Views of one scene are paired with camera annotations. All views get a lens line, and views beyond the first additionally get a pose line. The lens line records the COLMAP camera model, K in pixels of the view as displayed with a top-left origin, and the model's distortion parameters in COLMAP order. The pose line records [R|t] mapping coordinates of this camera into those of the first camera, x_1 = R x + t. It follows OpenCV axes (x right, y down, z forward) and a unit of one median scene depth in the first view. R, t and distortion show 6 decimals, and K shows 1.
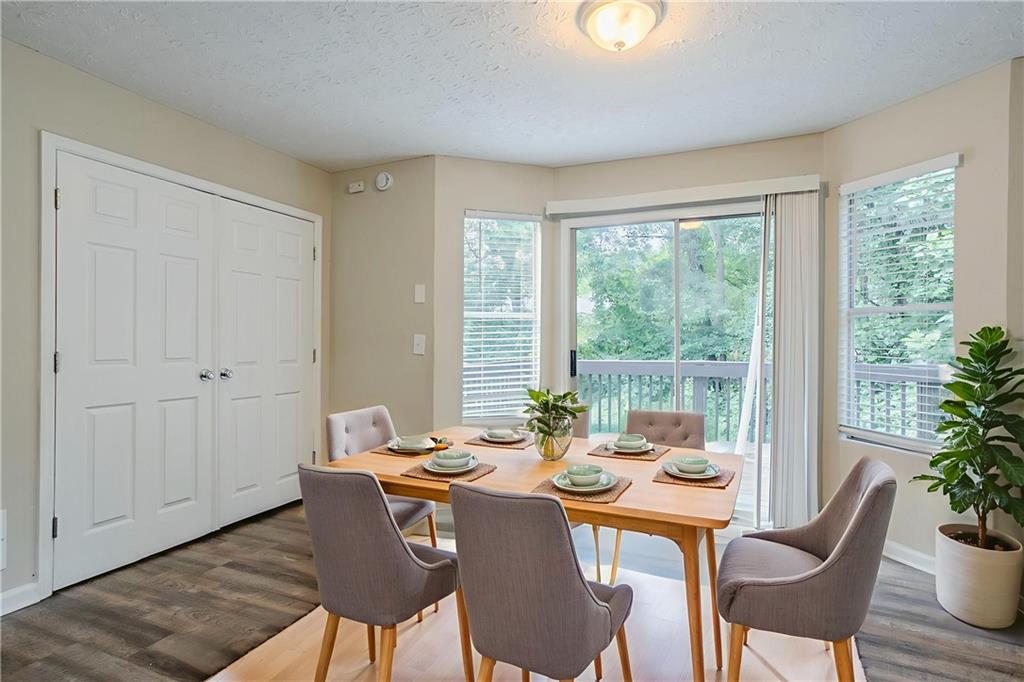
lens RADIAL K [[521.6, 0, 515.2], [0, 521.6, 341.9], [0, 0, 1]] dist [-0.023376, 0.017812]
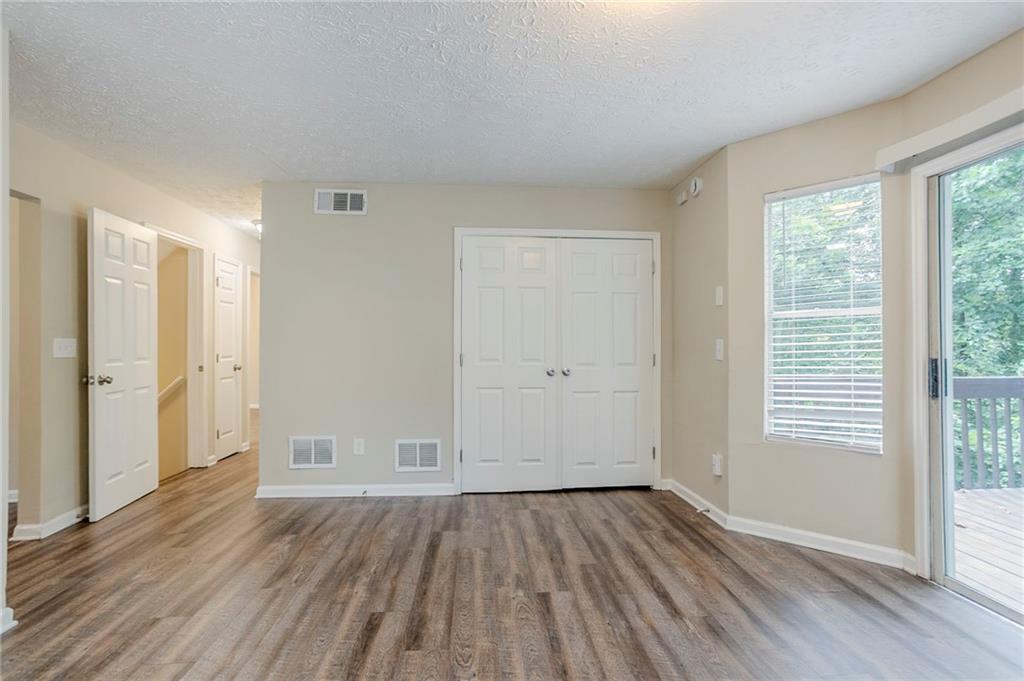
lens RADIAL K [[521.6, 0, 507.5], [0, 521.6, 340.7], [0, 0, 1]] dist [-0.023376, 0.017812]
pose [[0.455404, -0.013948, -0.890176, 0.503895], [0.000355, 0.999880, -0.015486, 0.002857], [0.890285, 0.006736, 0.455354, 0.243038]]
